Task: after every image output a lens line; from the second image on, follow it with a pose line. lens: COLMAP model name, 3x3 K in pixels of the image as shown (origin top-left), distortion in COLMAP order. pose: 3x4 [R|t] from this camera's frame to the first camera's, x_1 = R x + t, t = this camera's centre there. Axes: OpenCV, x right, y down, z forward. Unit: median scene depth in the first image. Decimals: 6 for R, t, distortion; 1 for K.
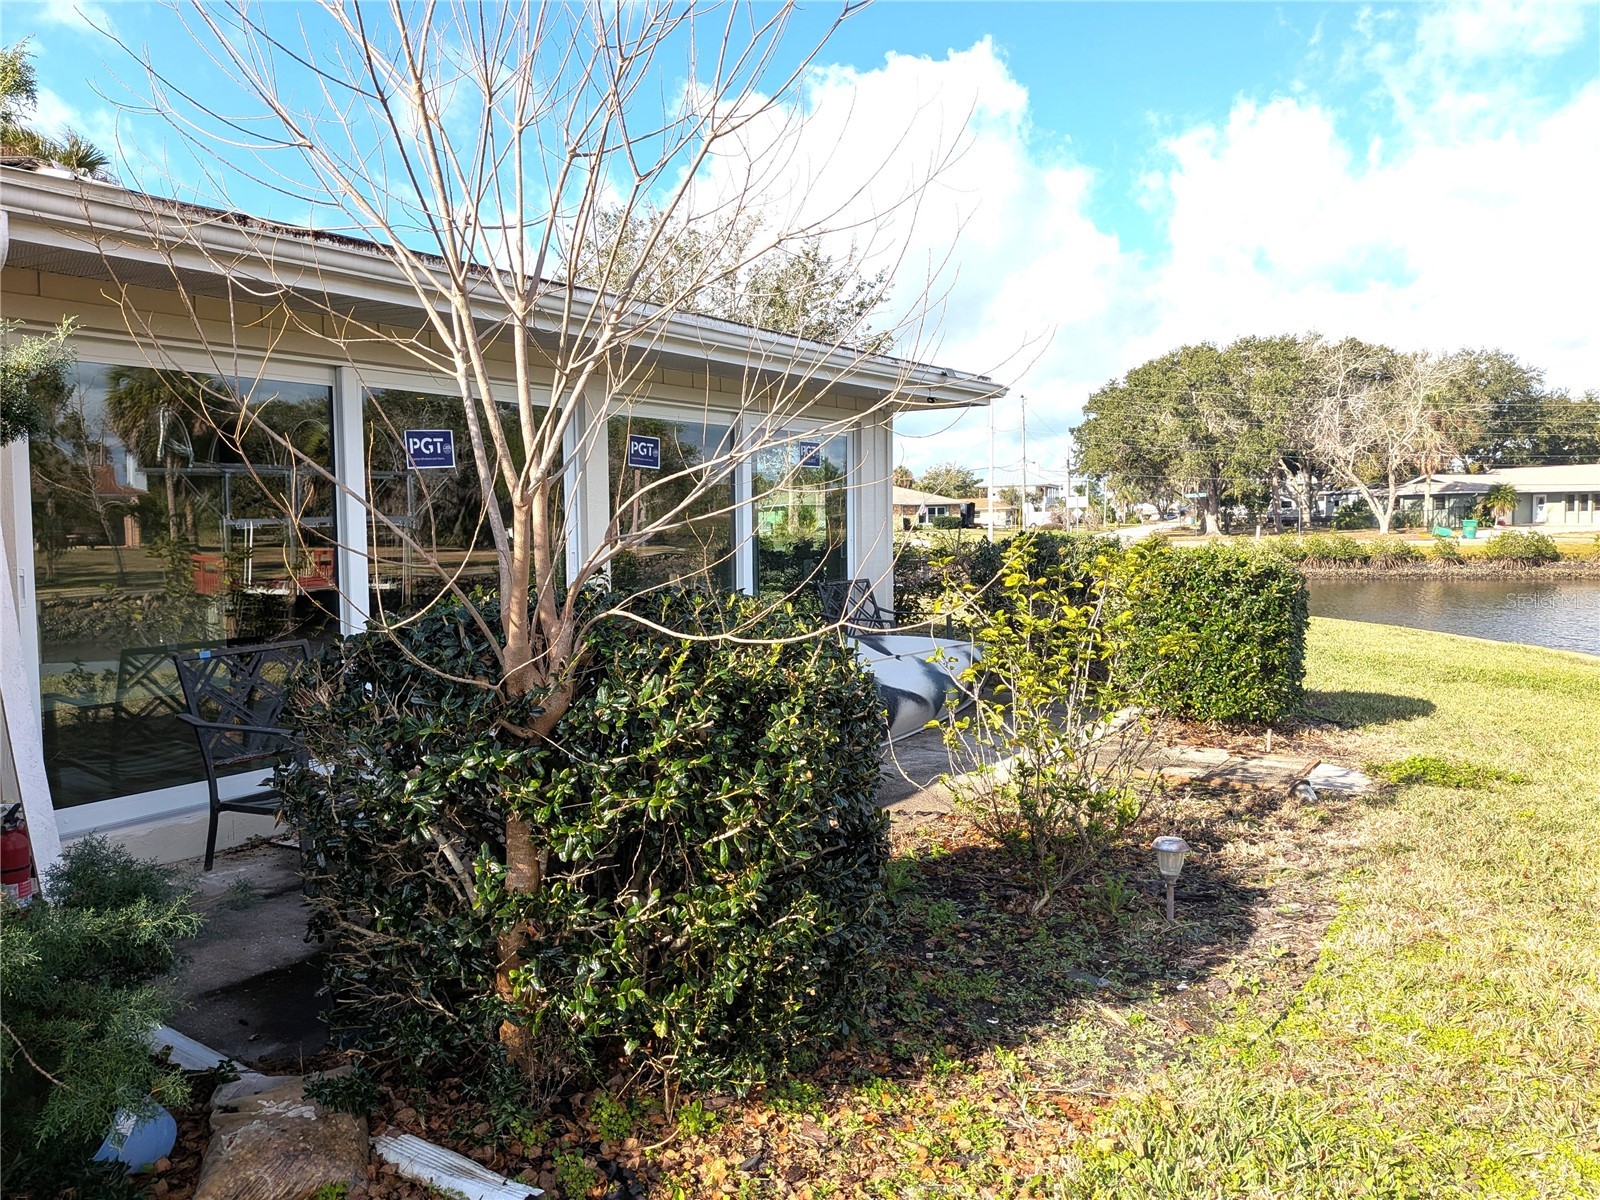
lens RADIAL K [[1145.0, 0, 766.8], [0, 1145.0, 596.0], [0, 0, 1]] dist [0.084405, -0.120993]
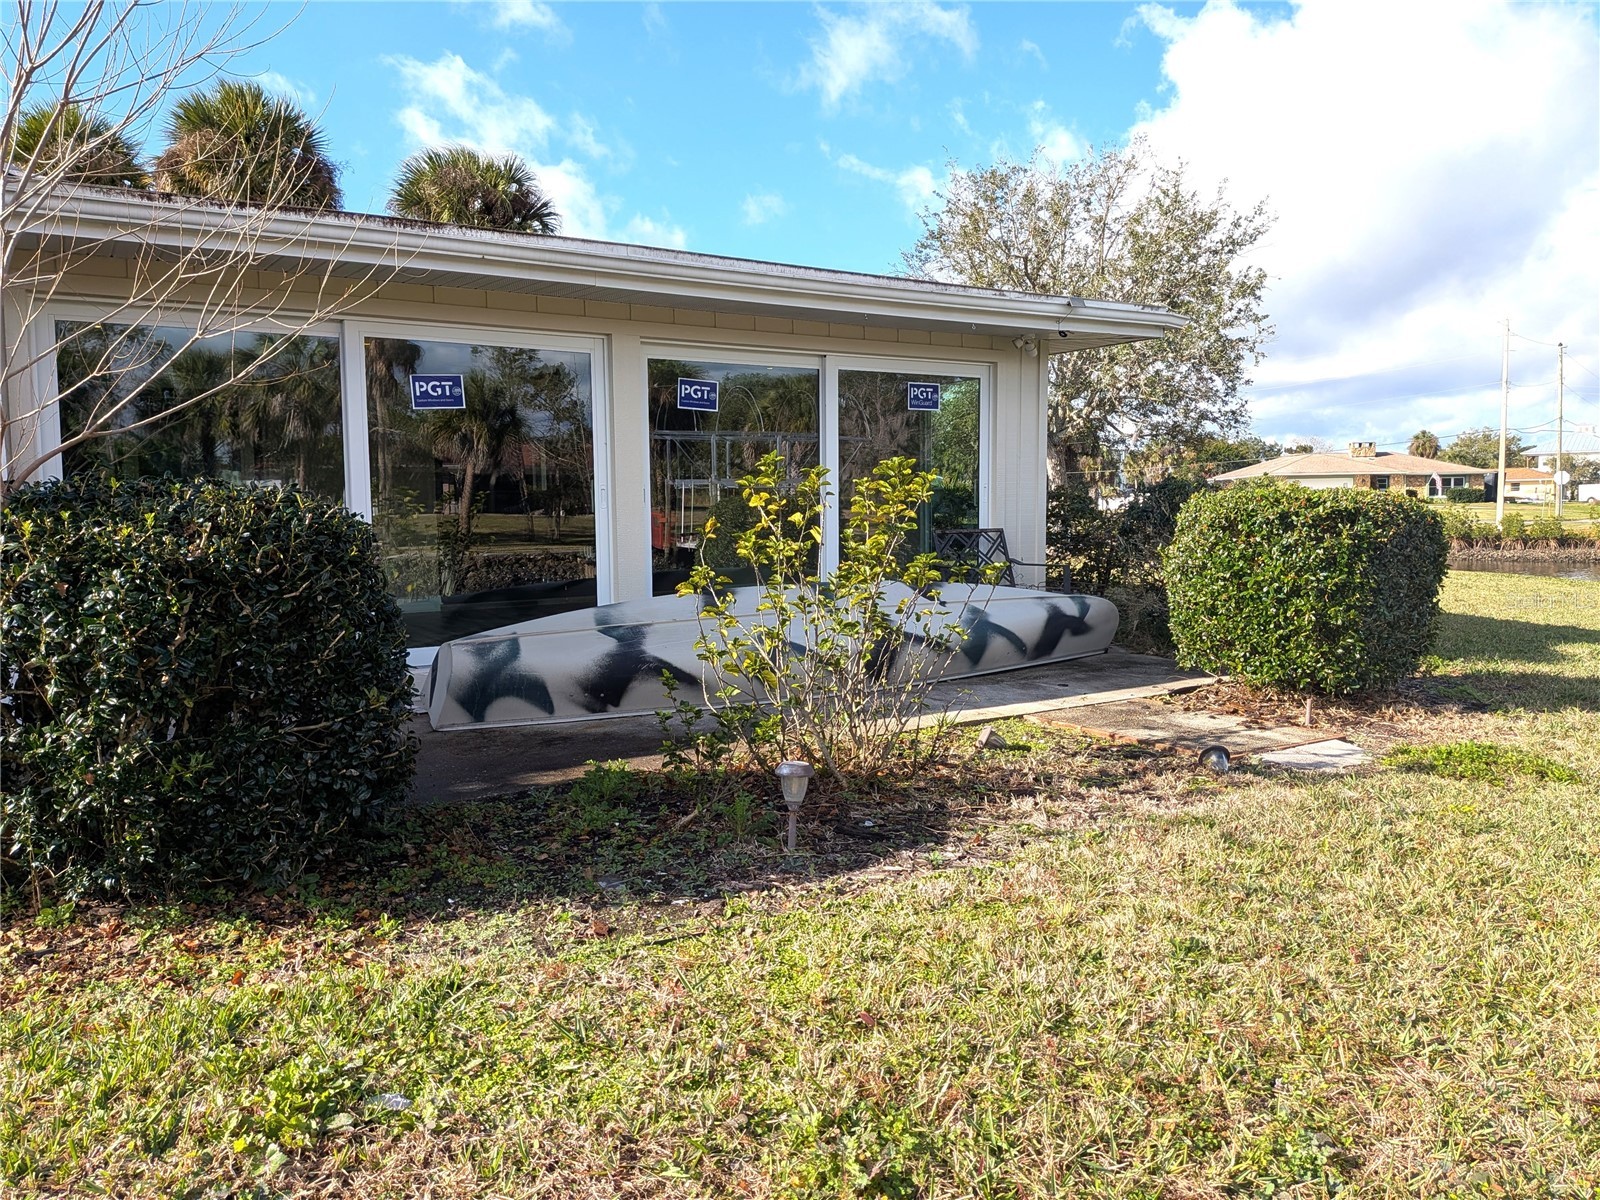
lens RADIAL K [[1116.9, 0, 801.2], [0, 1116.9, 642.7], [0, 0, 1]] dist [0.069892, -0.113038]
pose [[0.919247, 0.052618, -0.390150, 0.475145], [-0.027617, 0.997205, 0.069420, 0.031294], [0.392712, -0.053040, 0.918131, 0.113108]]
